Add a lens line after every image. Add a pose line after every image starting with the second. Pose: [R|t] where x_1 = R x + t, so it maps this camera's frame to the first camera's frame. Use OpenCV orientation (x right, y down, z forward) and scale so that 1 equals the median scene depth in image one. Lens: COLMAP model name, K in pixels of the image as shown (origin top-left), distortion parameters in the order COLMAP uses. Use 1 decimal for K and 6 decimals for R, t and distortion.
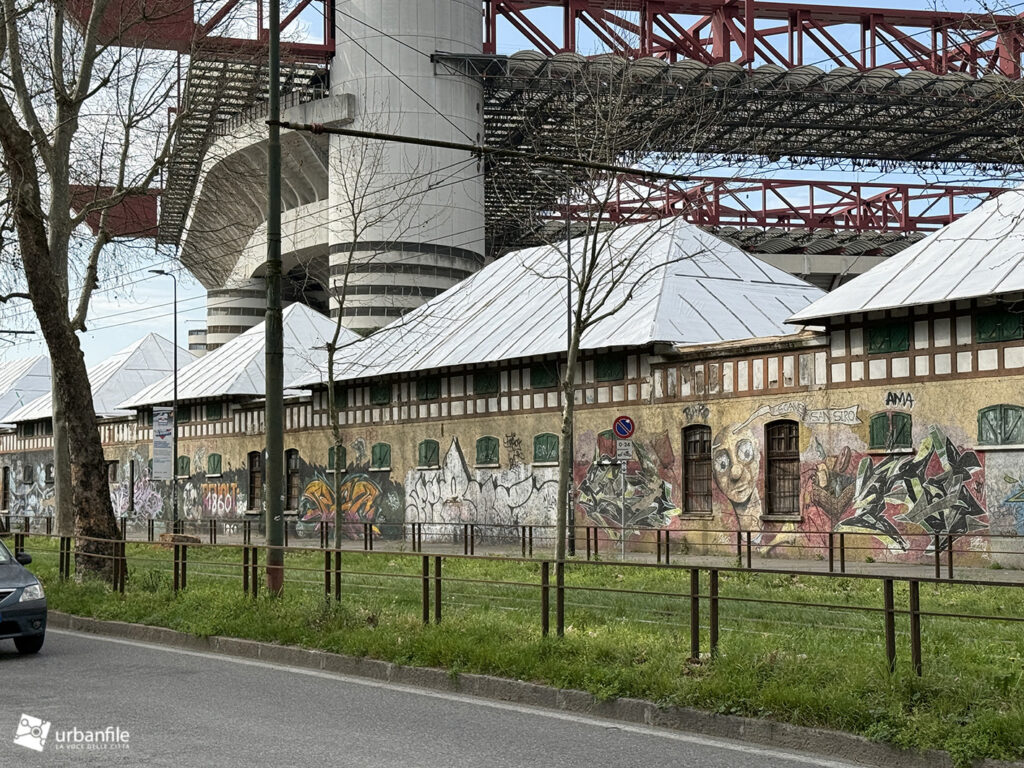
lens RADIAL K [[1663.6, 0, 512.0], [0, 1663.6, 384.0], [0, 0, 1]] dist [0.142905, -0.020563]
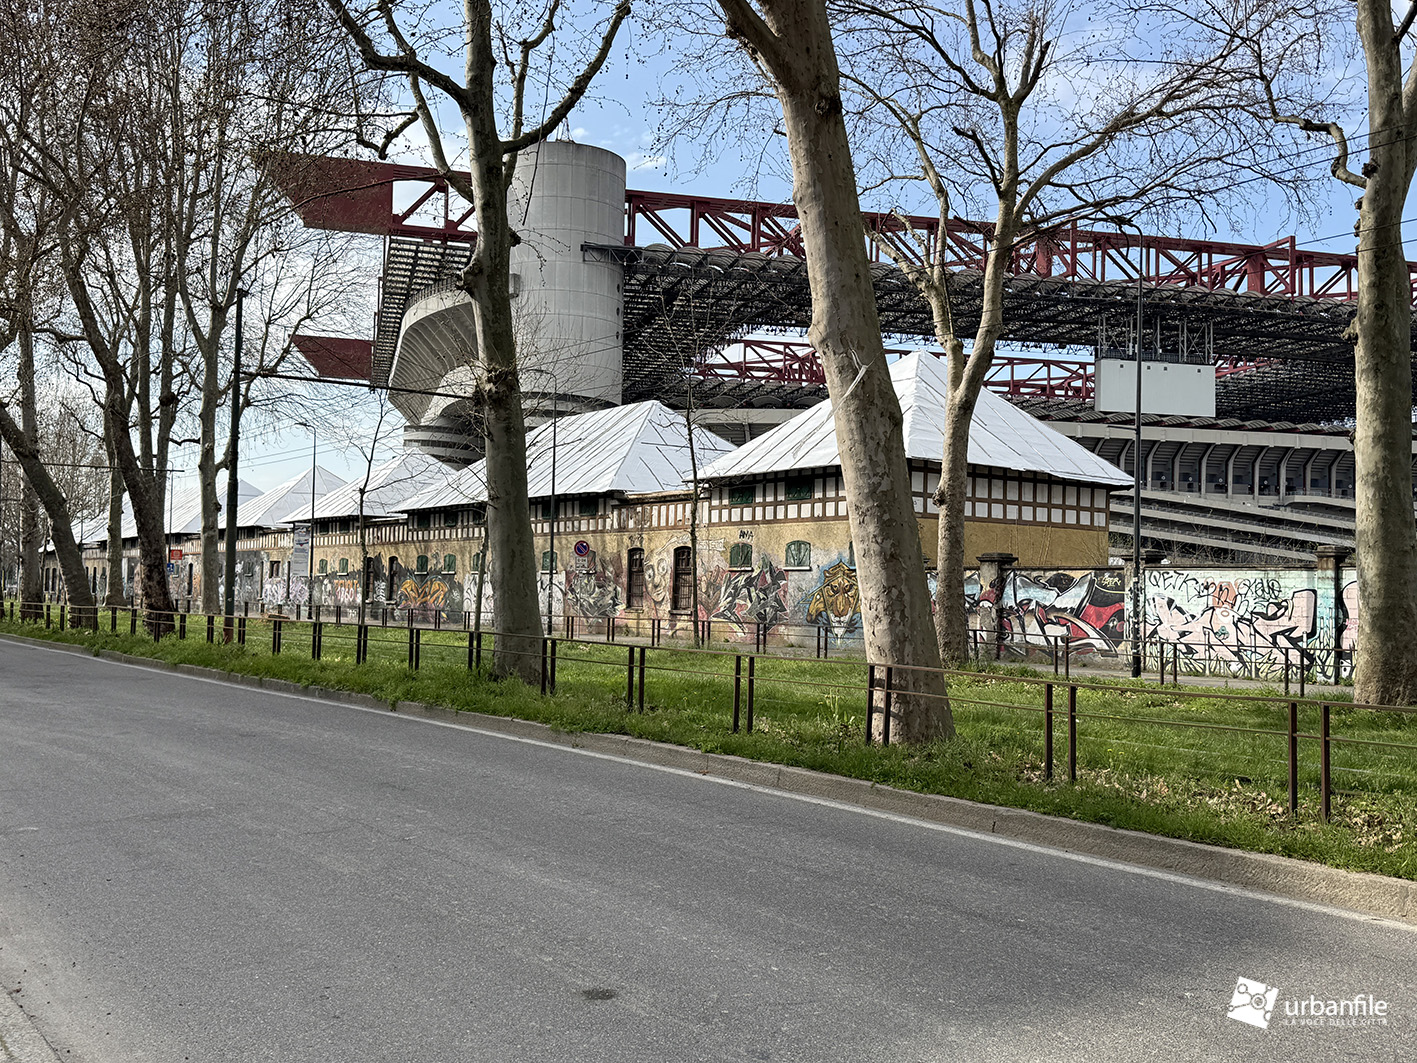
lens RADIAL K [[1378.9, 0, 708.5], [0, 1378.9, 531.5], [0, 0, 1]] dist [0.155267, -0.263870]
pose [[0.999523, 0.026440, 0.015951, 0.152867], [-0.026743, 0.999460, 0.019093, -0.014745], [-0.015437, -0.019510, 0.999690, -0.214181]]
